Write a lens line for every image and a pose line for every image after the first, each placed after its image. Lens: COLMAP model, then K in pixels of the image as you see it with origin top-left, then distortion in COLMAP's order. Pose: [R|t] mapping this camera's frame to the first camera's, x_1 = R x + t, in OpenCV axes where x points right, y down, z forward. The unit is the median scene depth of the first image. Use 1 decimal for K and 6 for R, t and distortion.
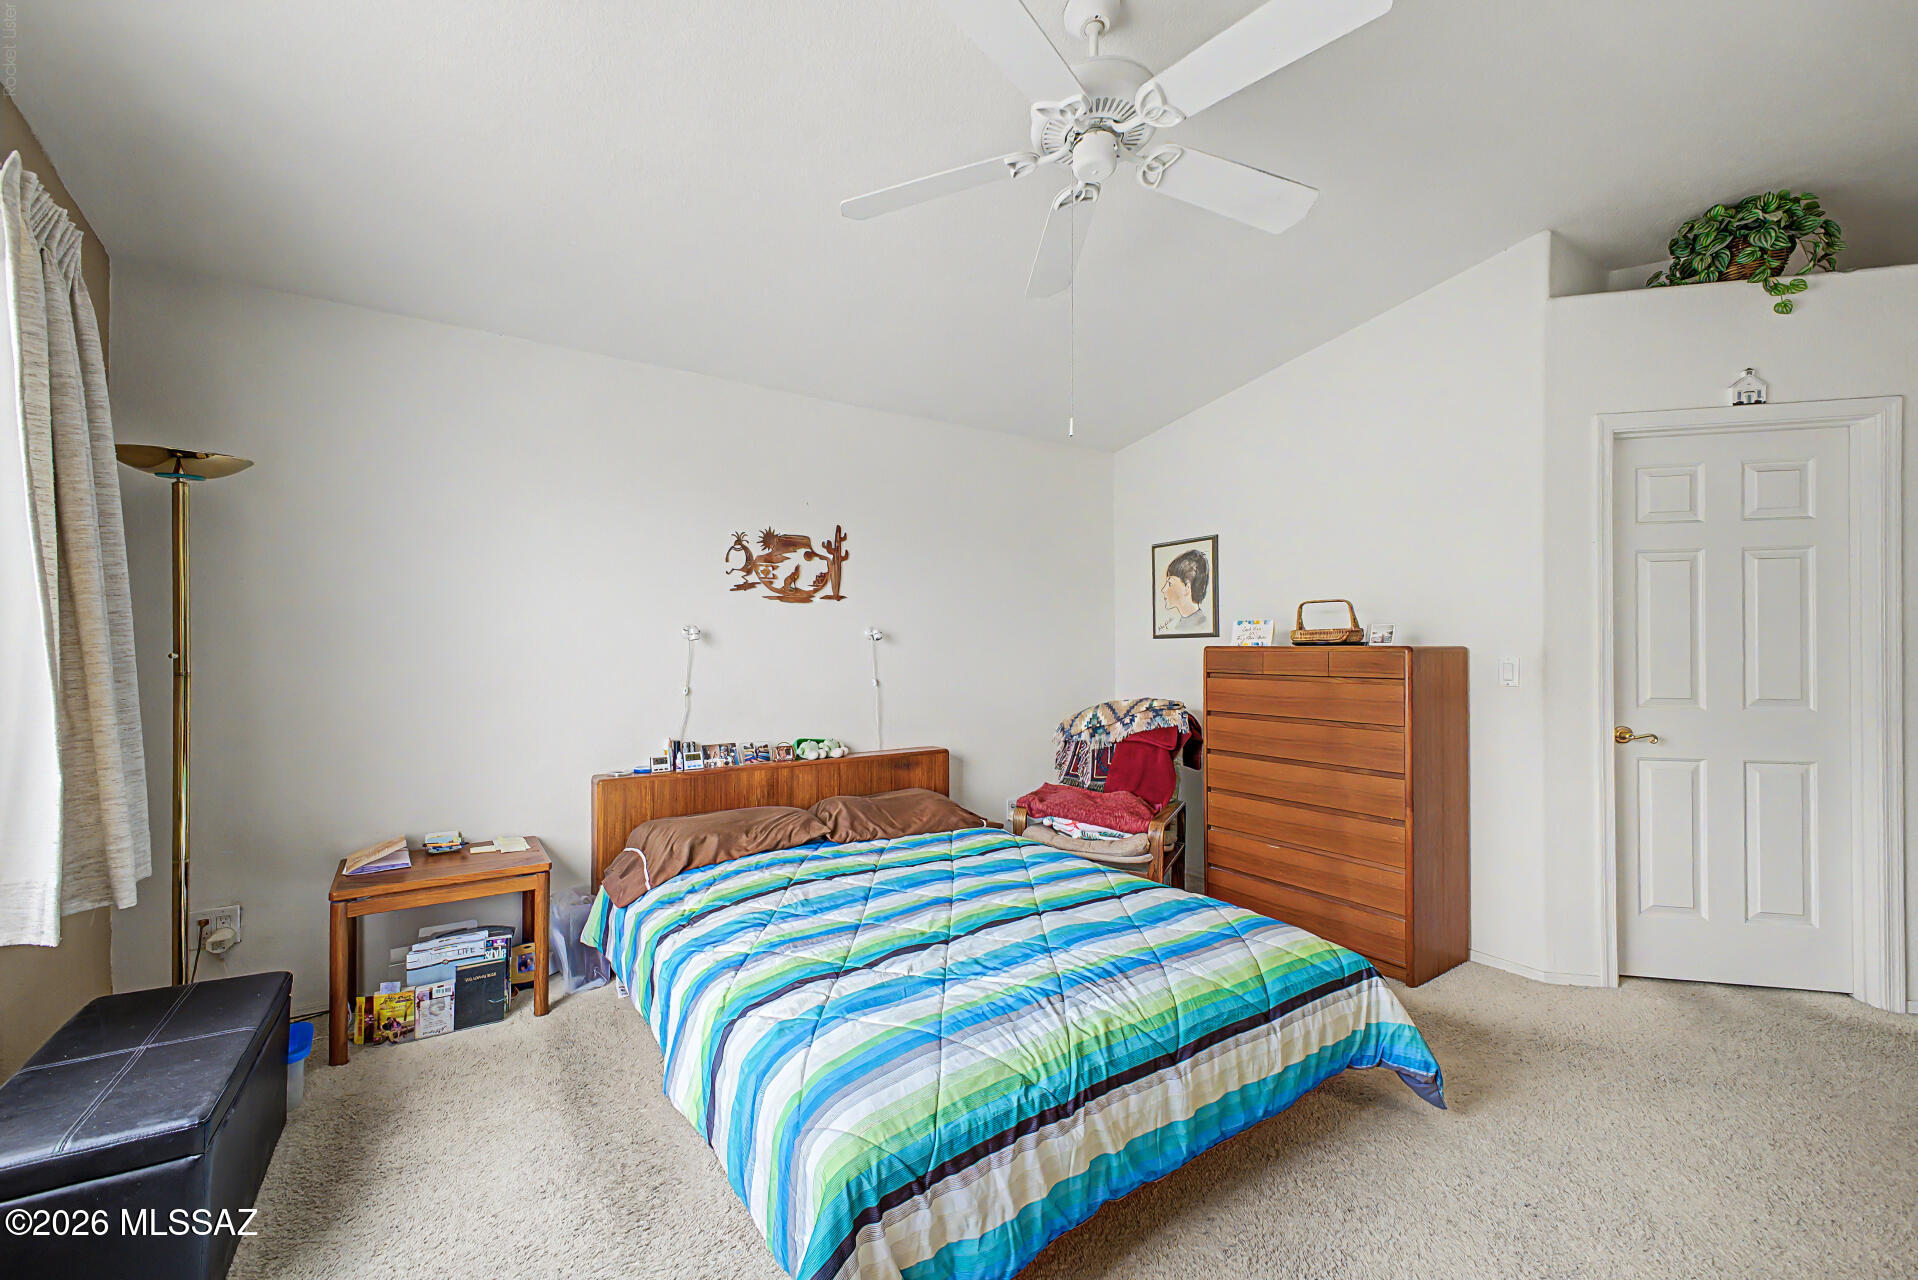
lens RADIAL K [[780.3, 0, 952.3], [0, 780.3, 650.3], [0, 0, 1]] dist [0.000576, 0.000050]
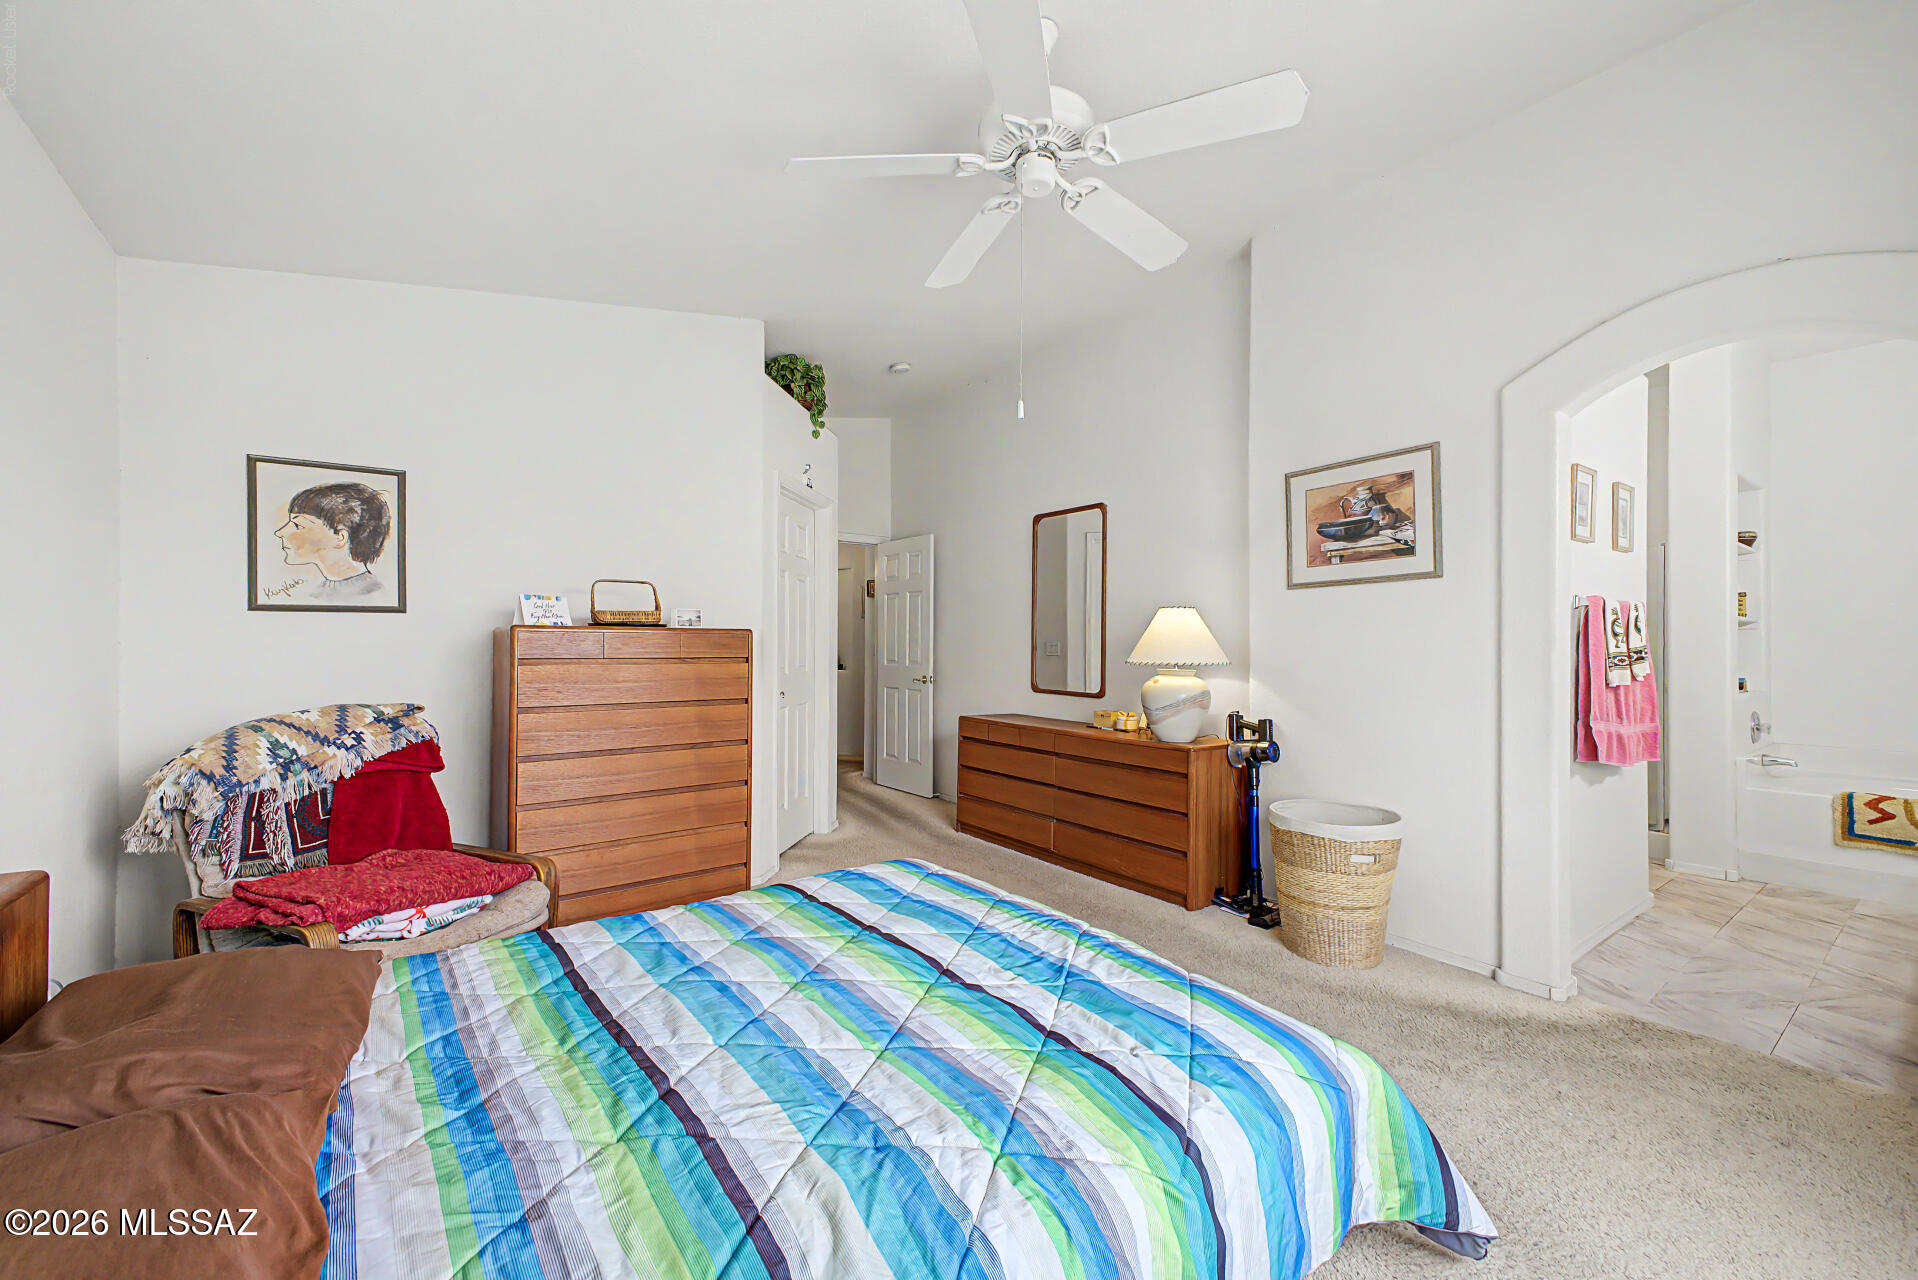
lens RADIAL K [[769.6, 0, 953.4], [0, 769.6, 641.8], [0, 0, 1]] dist [0.001627, -0.000217]
pose [[-0.069610, 0.002137, 0.997572, -0.494928], [0.000035, 0.999998, -0.002140, 0.013951], [-0.997574, -0.000114, -0.069610, 0.658526]]
